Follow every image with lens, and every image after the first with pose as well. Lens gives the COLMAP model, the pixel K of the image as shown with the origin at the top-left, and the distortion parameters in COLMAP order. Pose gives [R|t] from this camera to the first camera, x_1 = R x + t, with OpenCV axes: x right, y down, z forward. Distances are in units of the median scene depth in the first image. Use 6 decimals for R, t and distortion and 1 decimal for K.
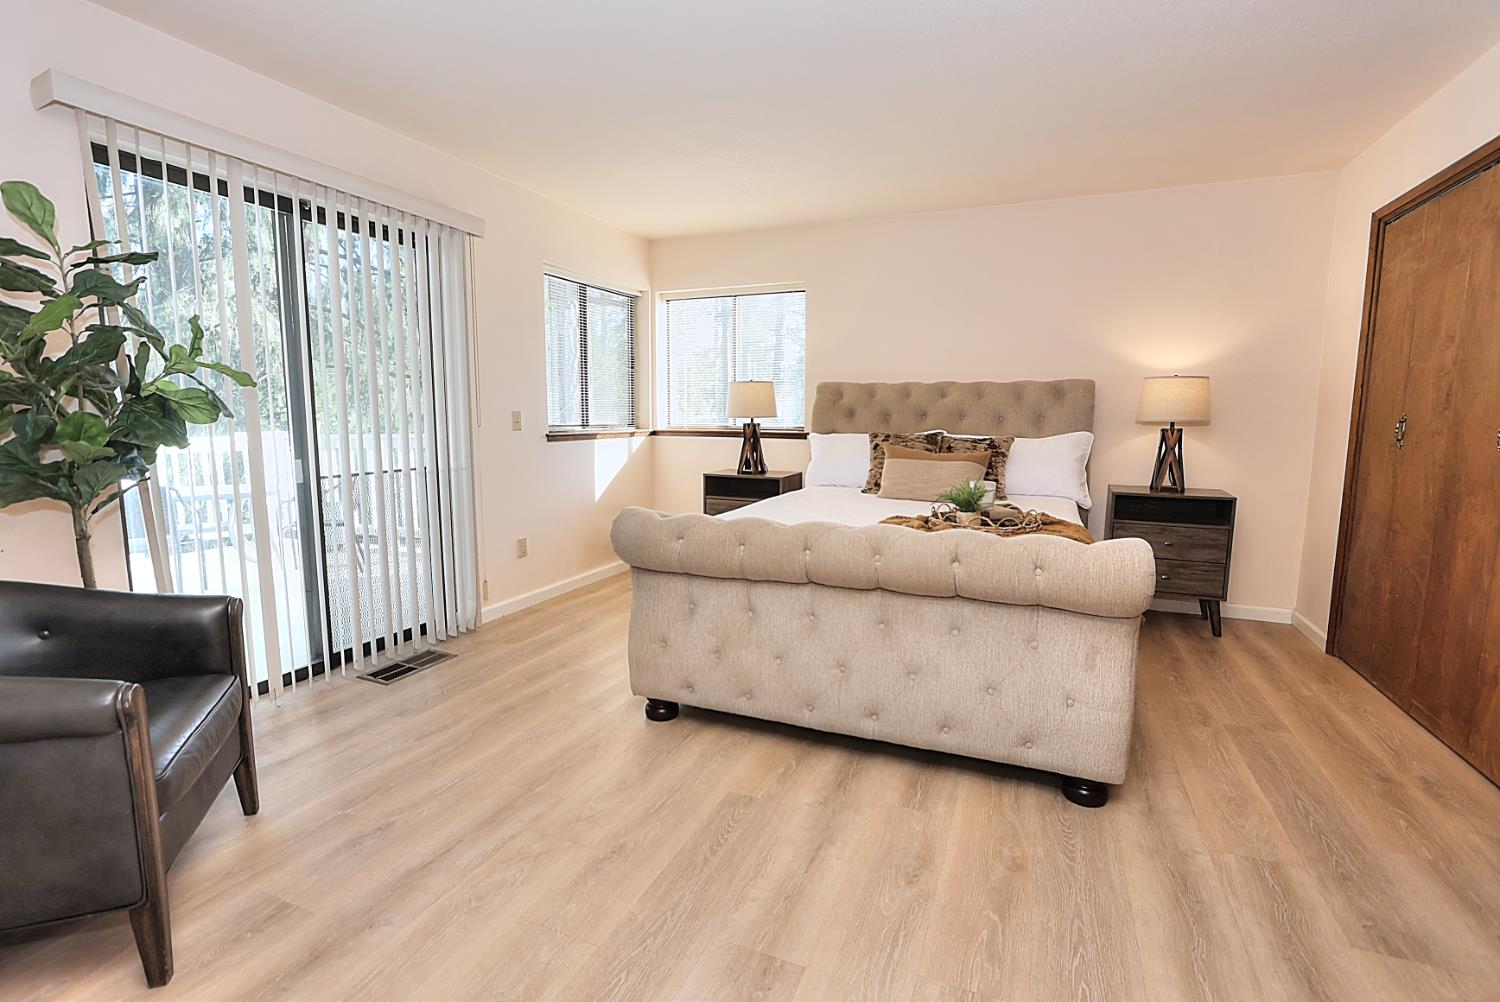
lens RADIAL K [[692.4, 0, 746.8], [0, 692.4, 503.6], [0, 0, 1]] dist [-0.015500, 0.001560]
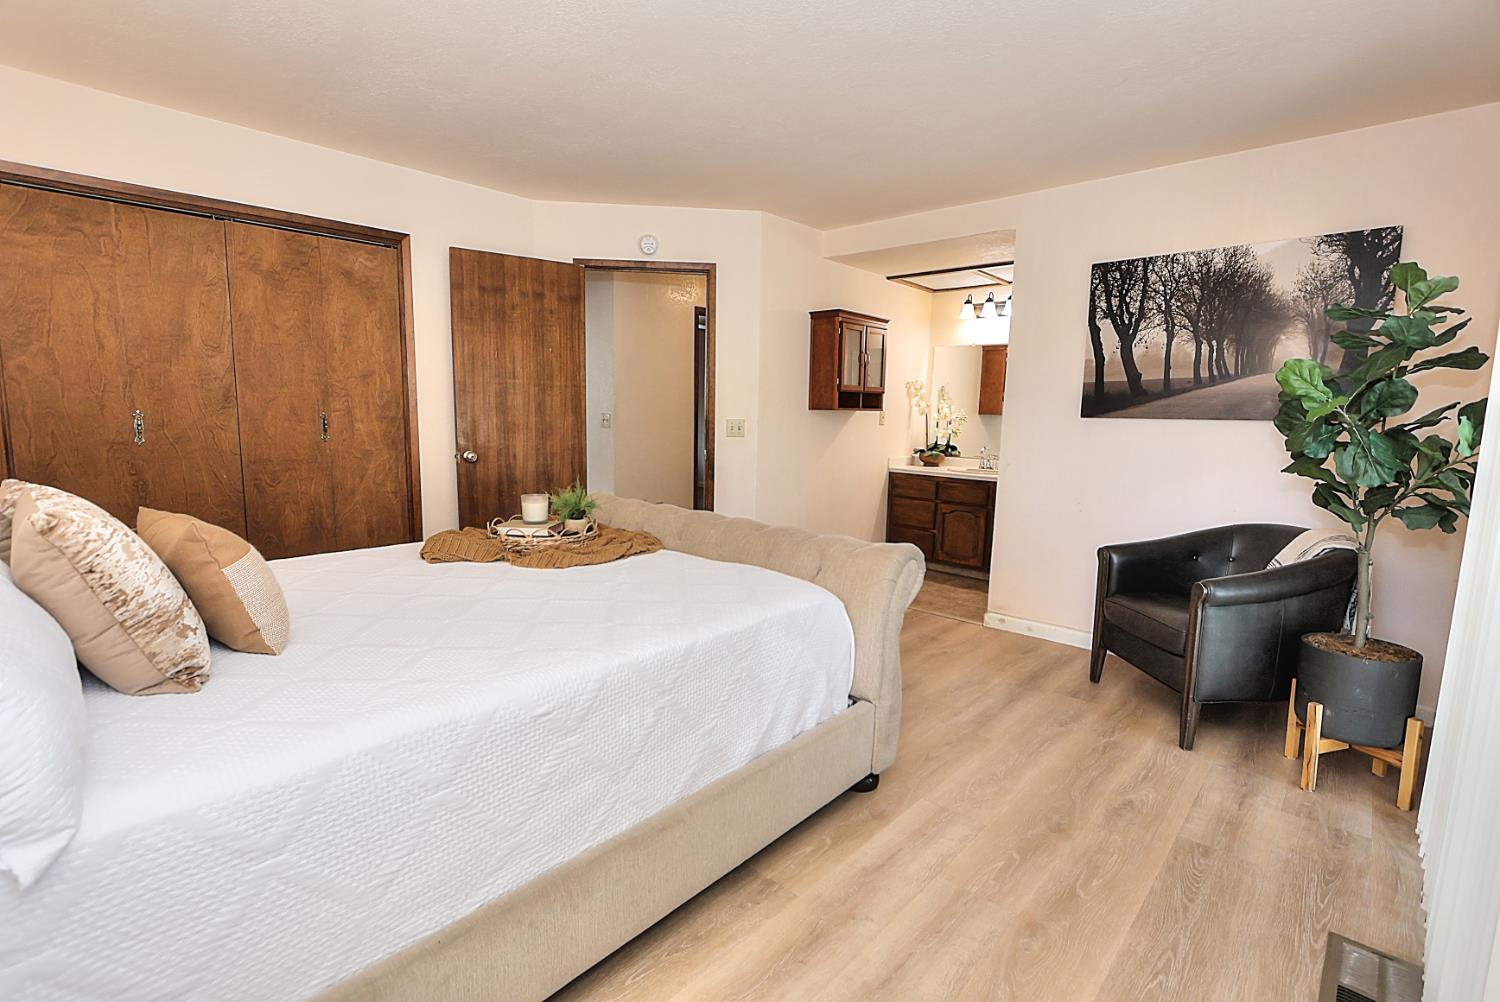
lens RADIAL K [[692.4, 0, 746.8], [0, 692.4, 503.6], [0, 0, 1]] dist [-0.015500, 0.001560]
pose [[-0.941523, -0.071376, 0.329302, -0.152678], [0.017749, 0.965444, 0.260005, -0.158341], [-0.336480, 0.250645, -0.907721, 1.064792]]
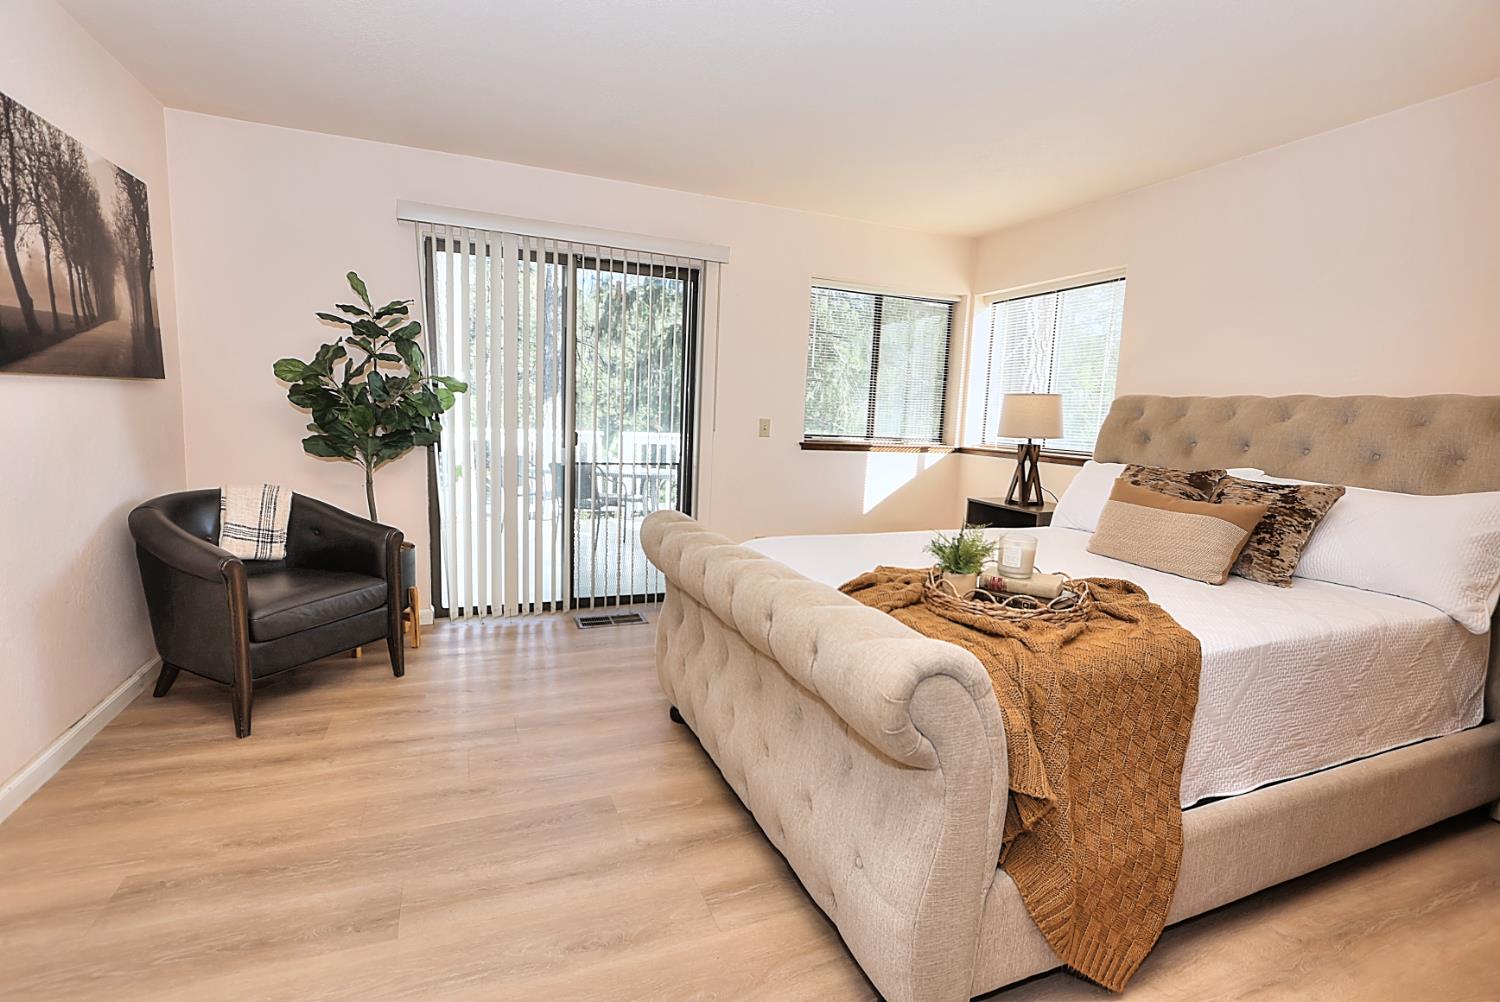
lens RADIAL K [[692.4, 0, 746.8], [0, 692.4, 503.6], [0, 0, 1]] dist [-0.015500, 0.001560]
pose [[0.711514, 0.114378, -0.693301, 0.372994], [-0.128751, 0.991180, 0.031387, -0.030051], [0.690776, 0.066931, 0.719965, 0.188764]]
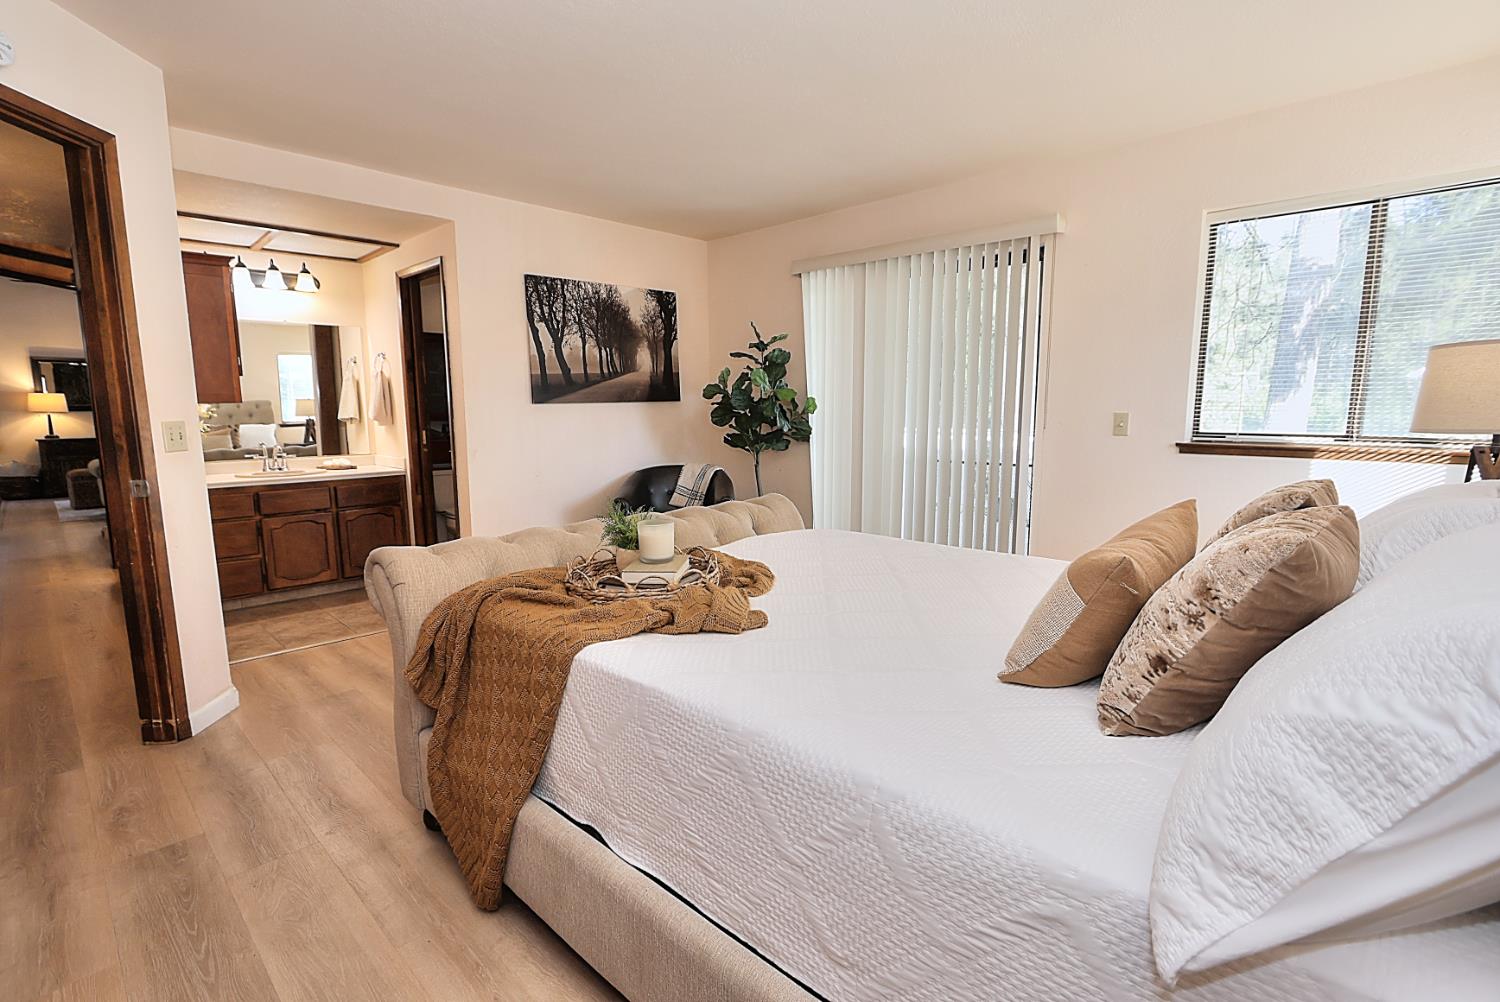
lens RADIAL K [[702.3, 0, 751.4], [0, 702.3, 504.5], [0, 0, 1]] dist [-0.014341, 0.000648]
pose [[-0.352078, 0.126238, -0.927419, 0.578825], [-0.119734, 0.976647, 0.178394, -0.110894], [0.928281, 0.173852, -0.328741, 0.795149]]
